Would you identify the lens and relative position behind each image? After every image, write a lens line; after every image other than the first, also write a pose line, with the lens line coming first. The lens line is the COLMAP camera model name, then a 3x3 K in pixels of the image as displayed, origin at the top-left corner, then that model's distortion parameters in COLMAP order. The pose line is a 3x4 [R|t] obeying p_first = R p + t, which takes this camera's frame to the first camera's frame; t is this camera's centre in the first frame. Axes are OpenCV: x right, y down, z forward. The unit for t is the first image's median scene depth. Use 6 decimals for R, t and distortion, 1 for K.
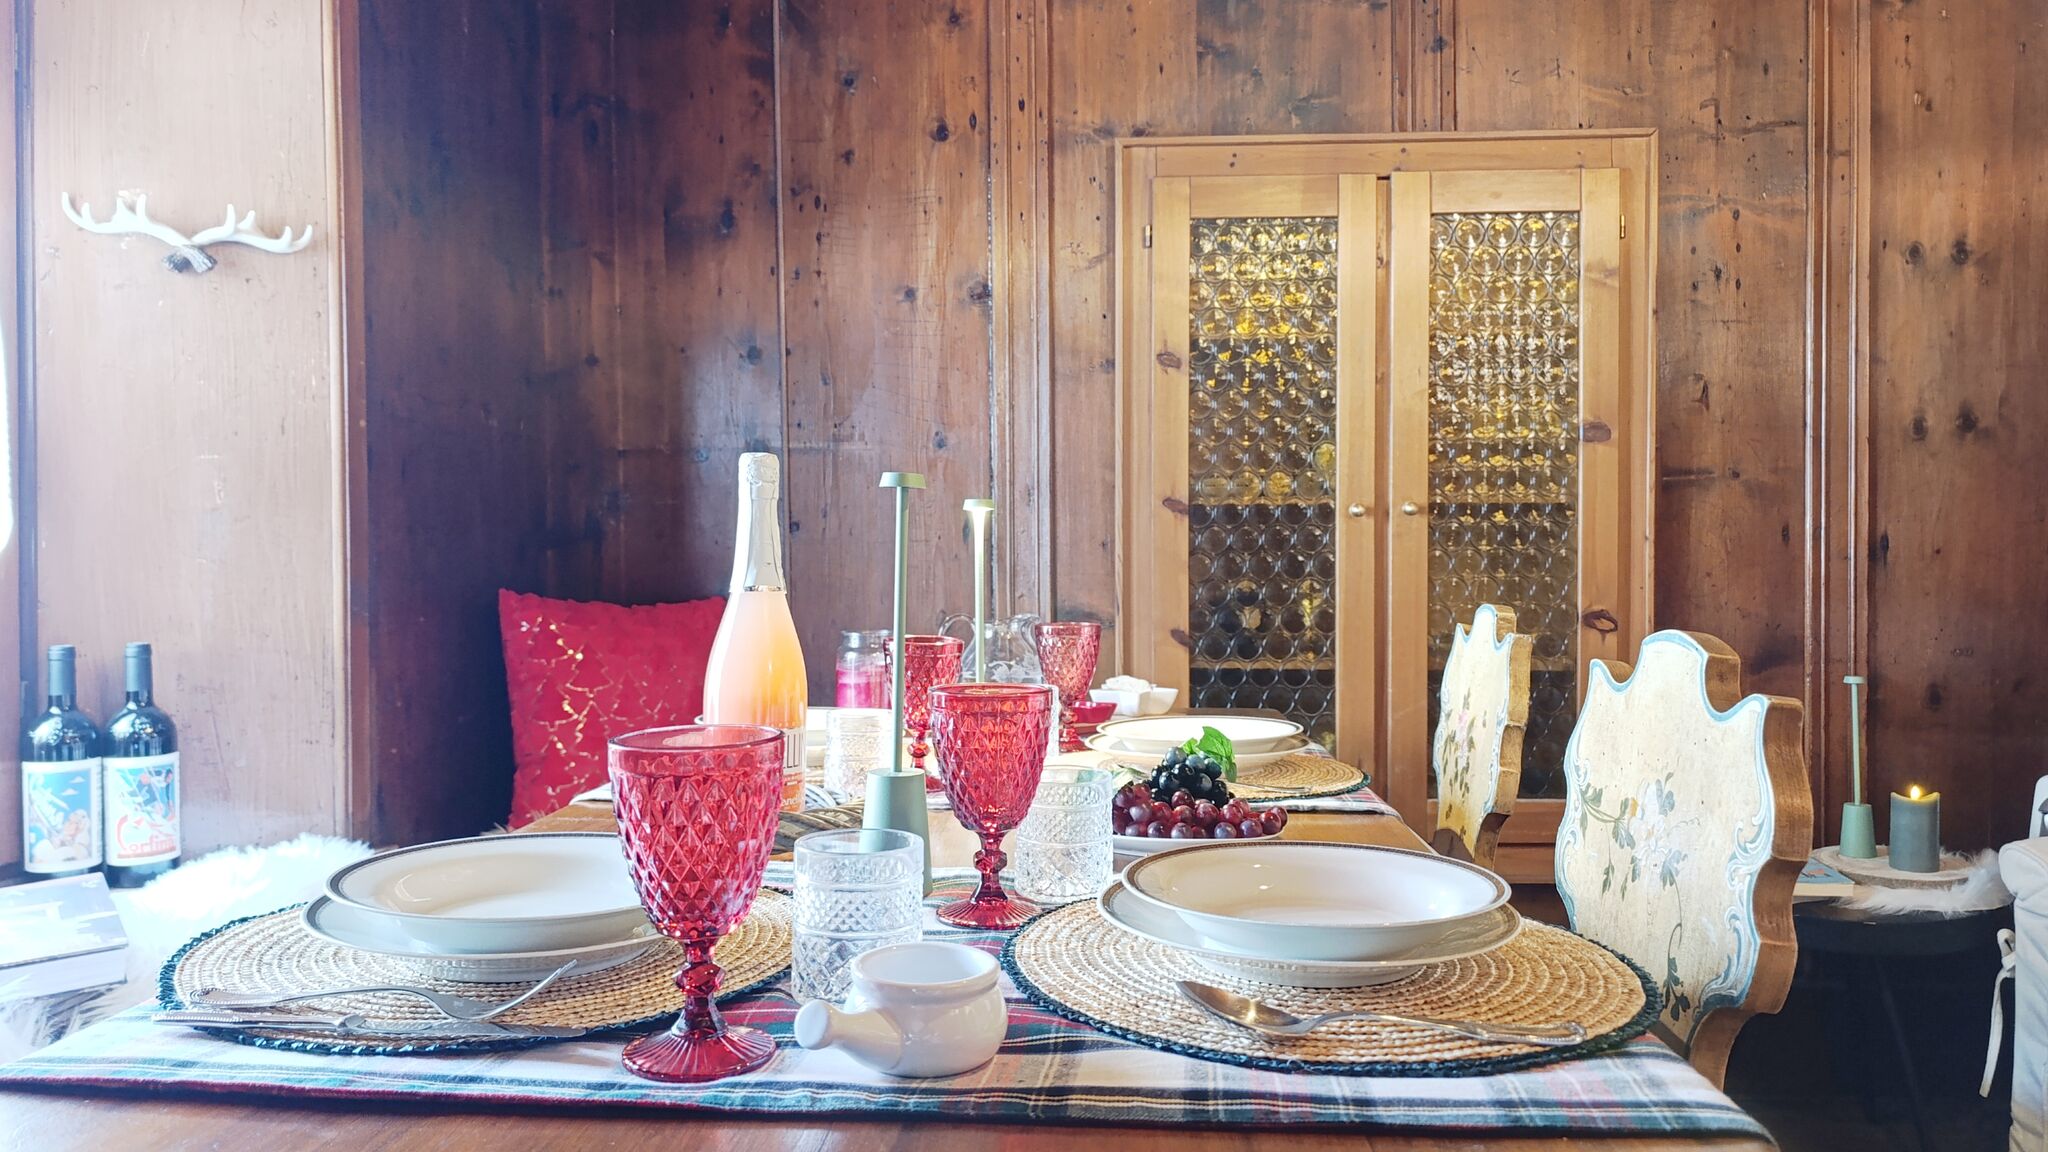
lens RADIAL K [[1396.5, 0, 1031.1], [0, 1396.5, 559.4], [0, 0, 1]] dist [0.038093, -0.046757]
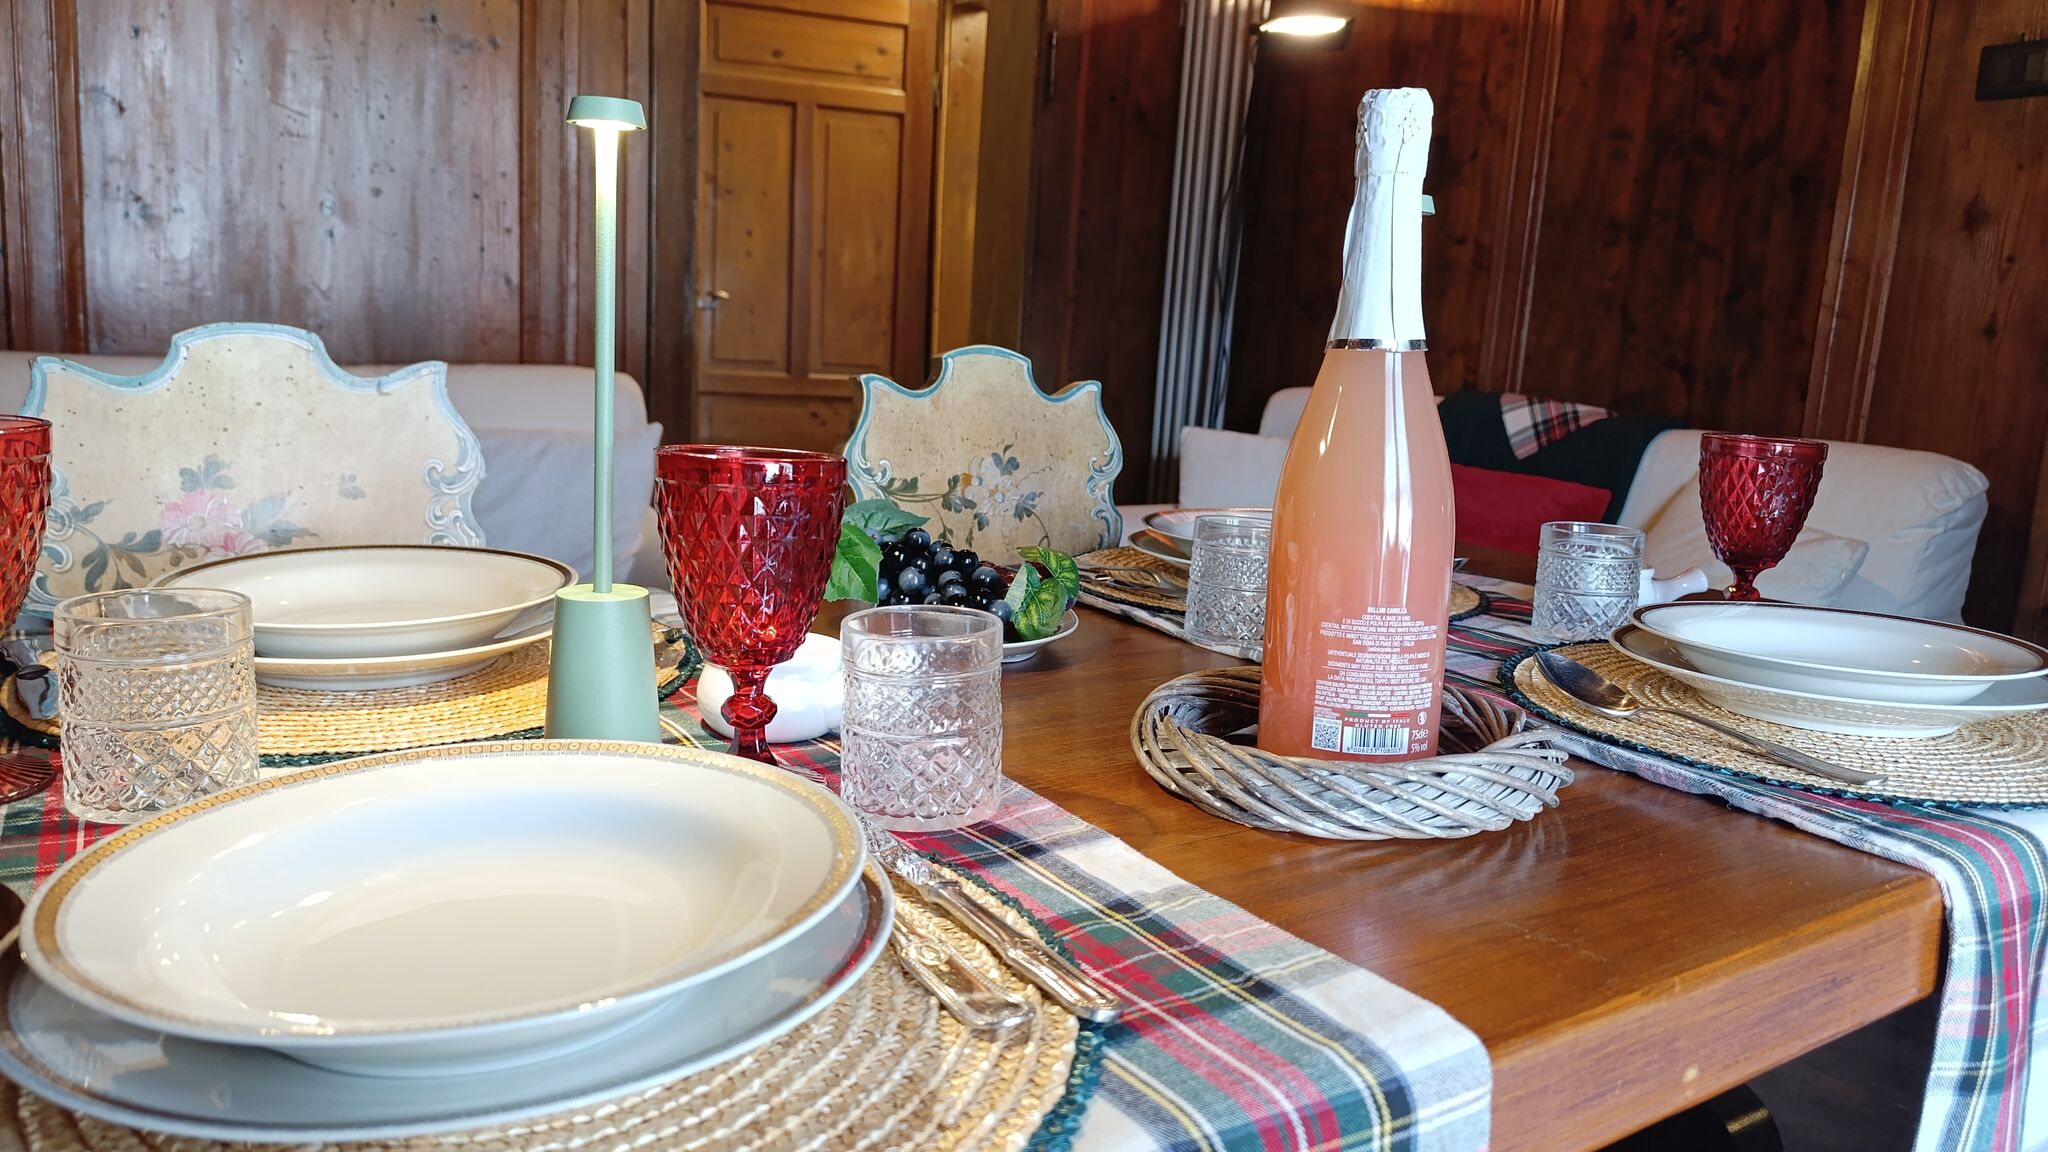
lens RADIAL K [[1450.8, 0, 1017.6], [0, 1450.8, 553.9], [0, 0, 1]] dist [0.039707, -0.056488]
pose [[-0.594389, -0.155476, 0.789005, -0.266320], [-0.044140, 0.985961, 0.161034, 0.007251], [-0.802965, 0.060890, -0.592907, 0.667064]]
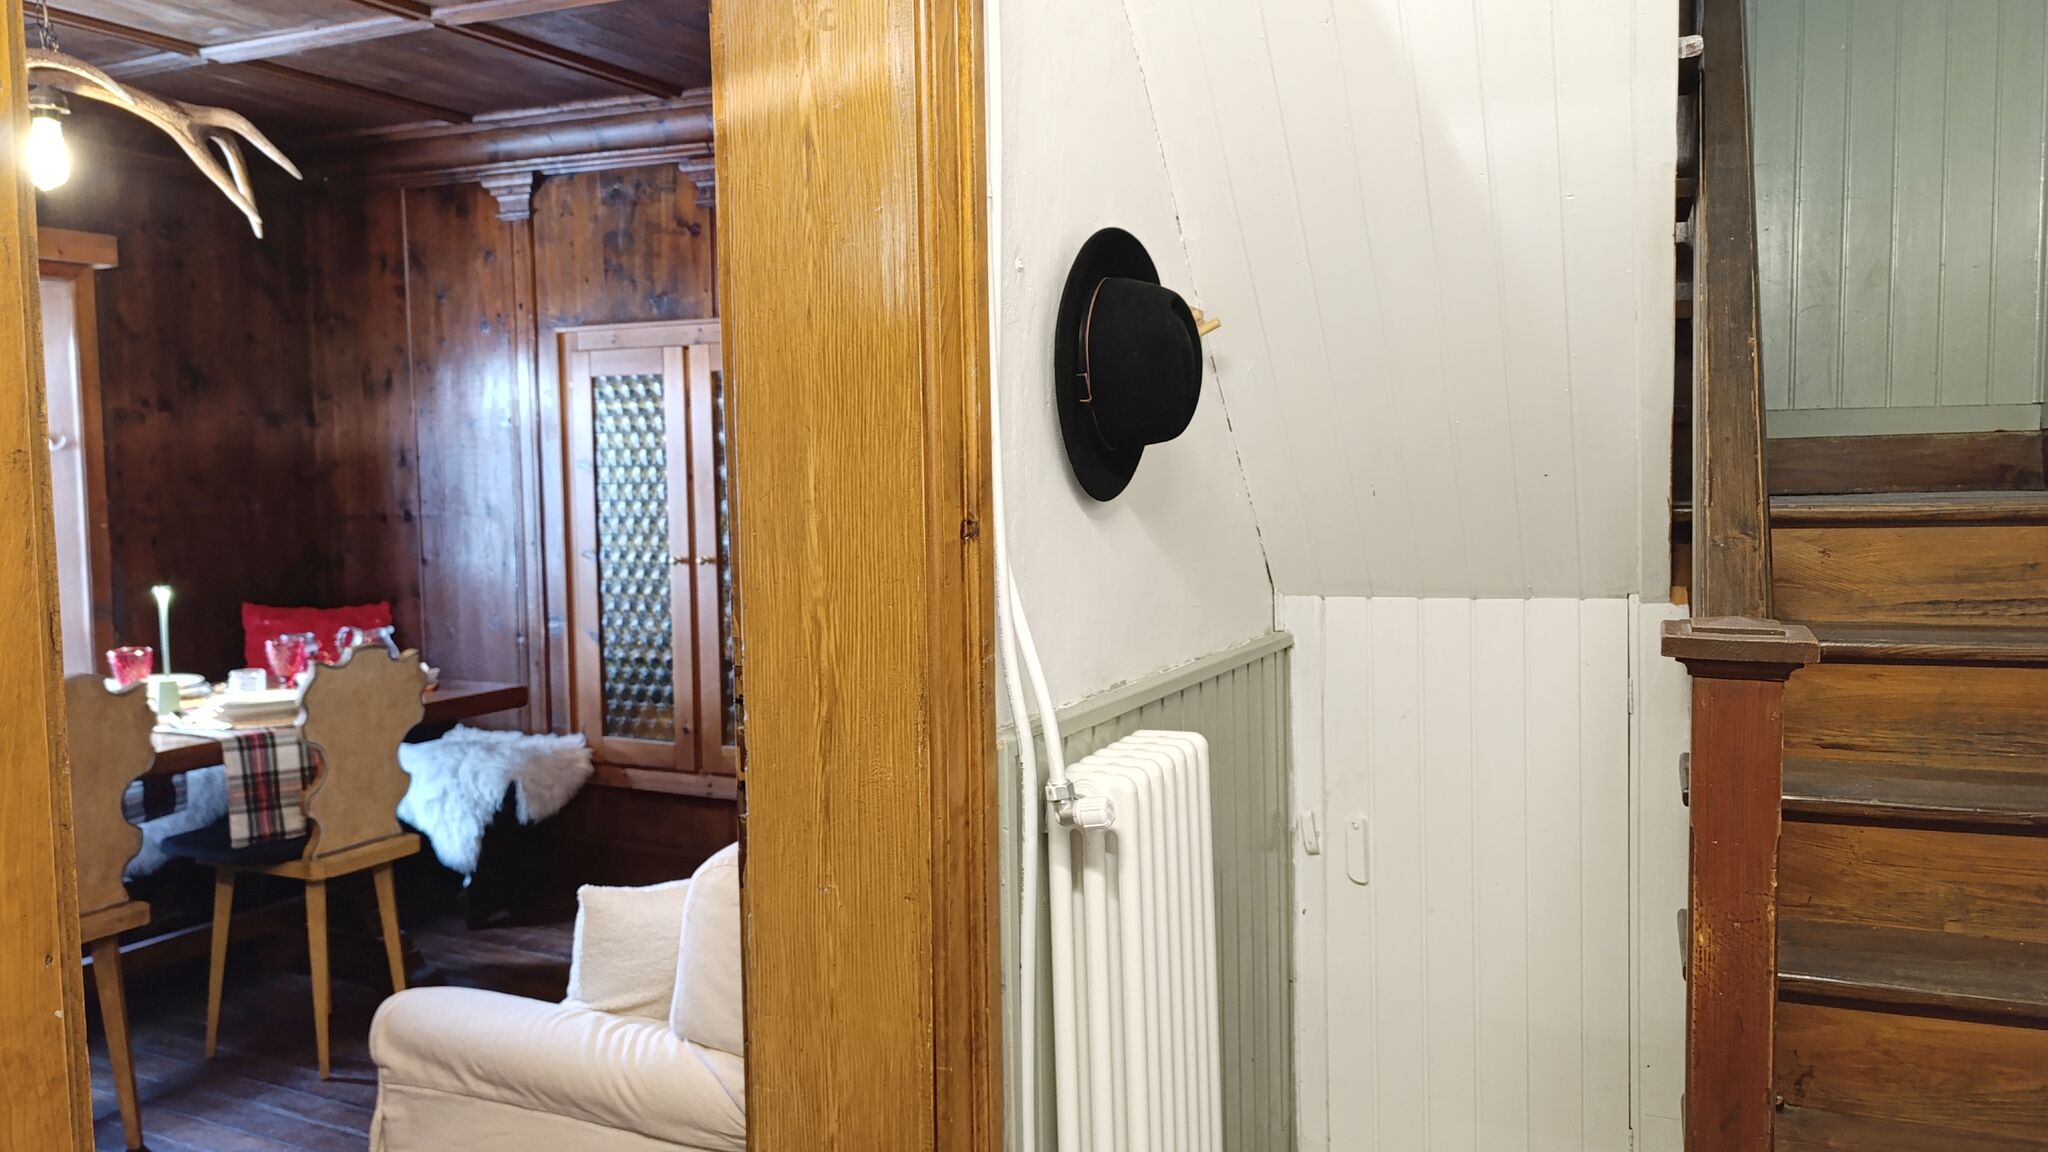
lens RADIAL K [[1452.6, 0, 1014.5], [0, 1452.6, 567.4], [0, 0, 1]] dist [0.043266, -0.057533]
pose [[0.919484, 0.021980, -0.392513, 1.208904], [0.001769, 0.998194, 0.060041, -0.123769], [0.393124, -0.055901, 0.917785, -0.353392]]
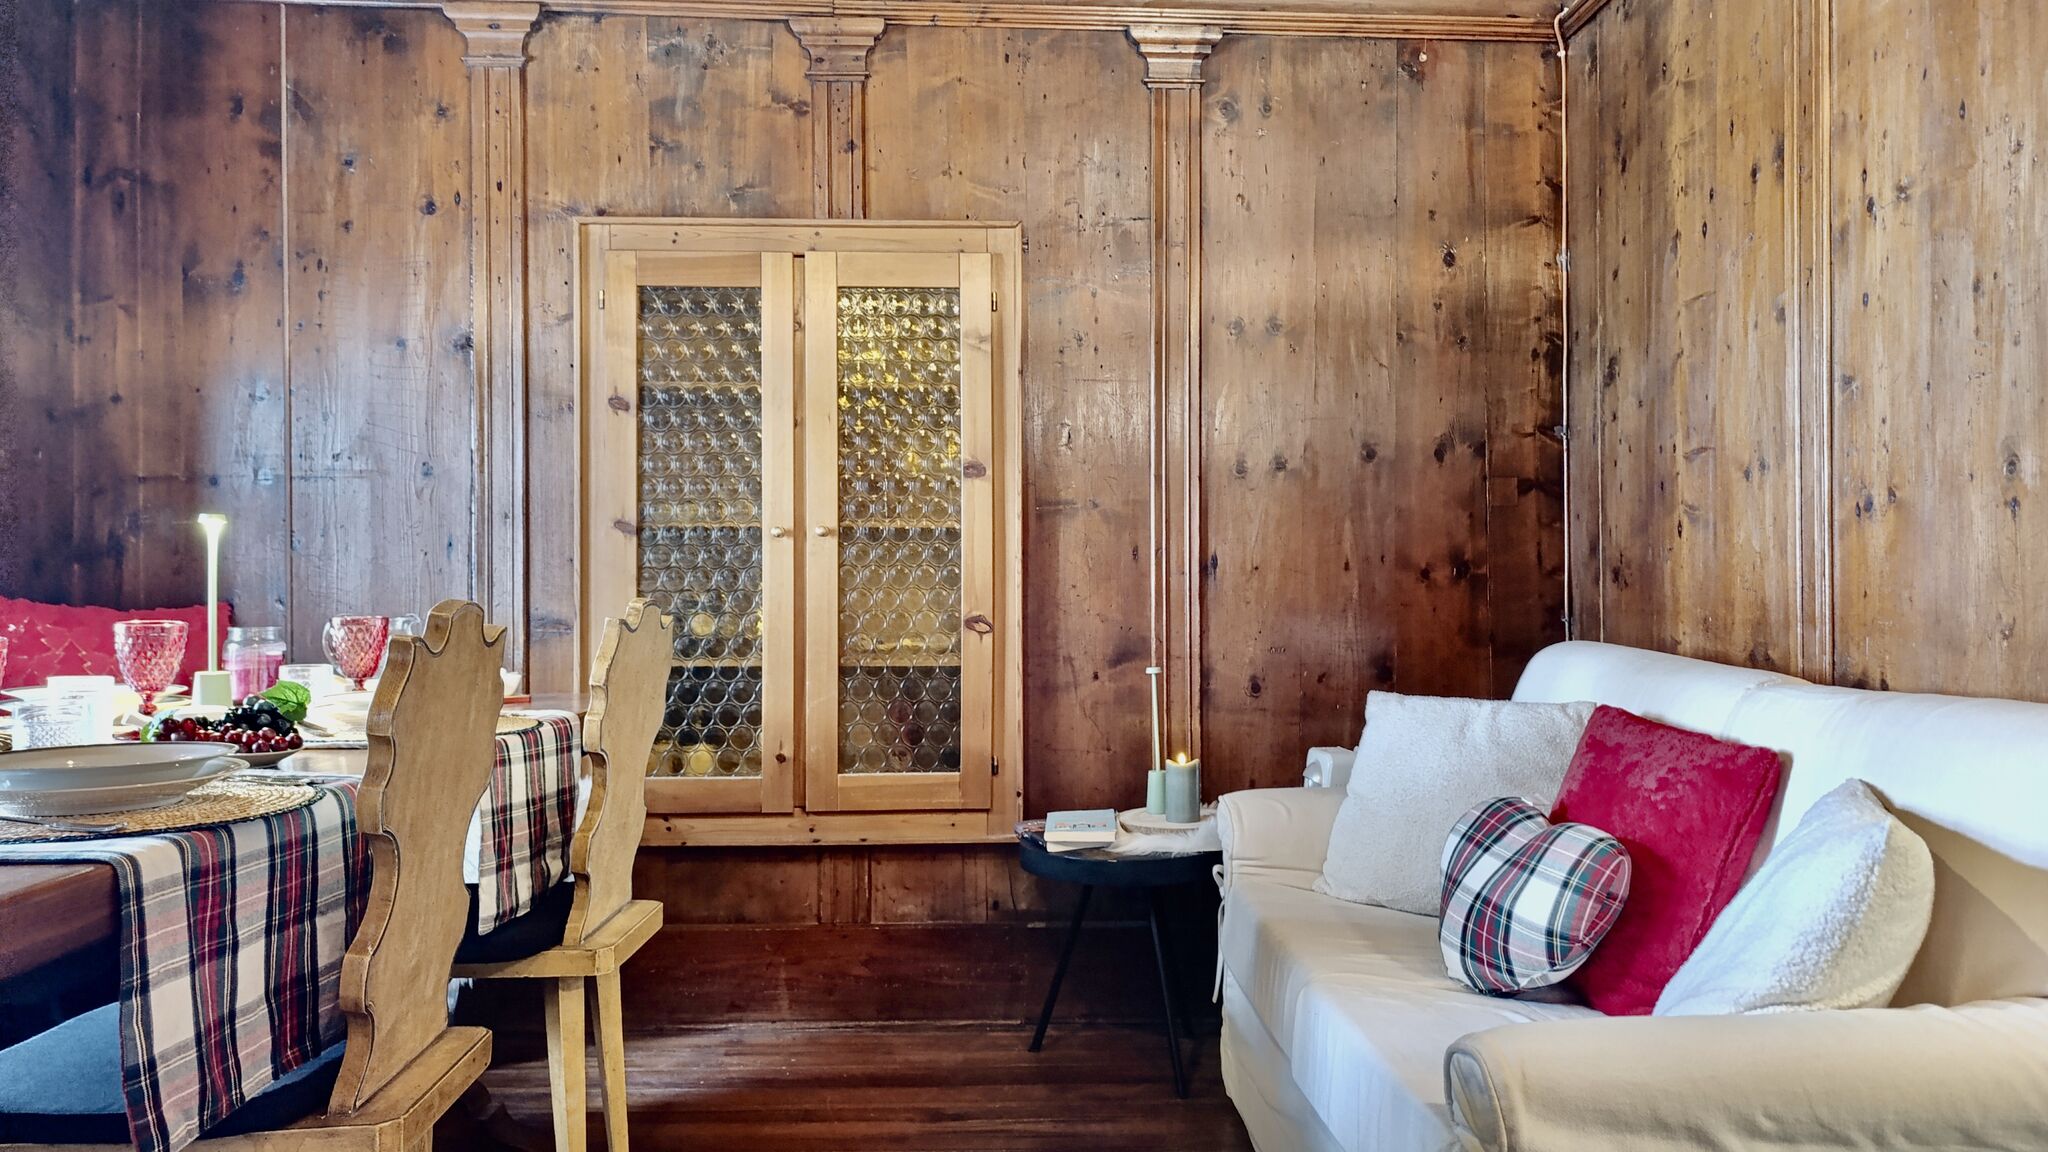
lens RADIAL K [[1382.7, 0, 1022.8], [0, 1382.7, 567.0], [0, 0, 1]] dist [0.044268, -0.051077]
pose [[0.997439, 0.003311, 0.071447, 0.352868], [-0.001977, 0.999822, -0.018742, 0.016341], [-0.071496, 0.018553, 0.997268, -0.192307]]
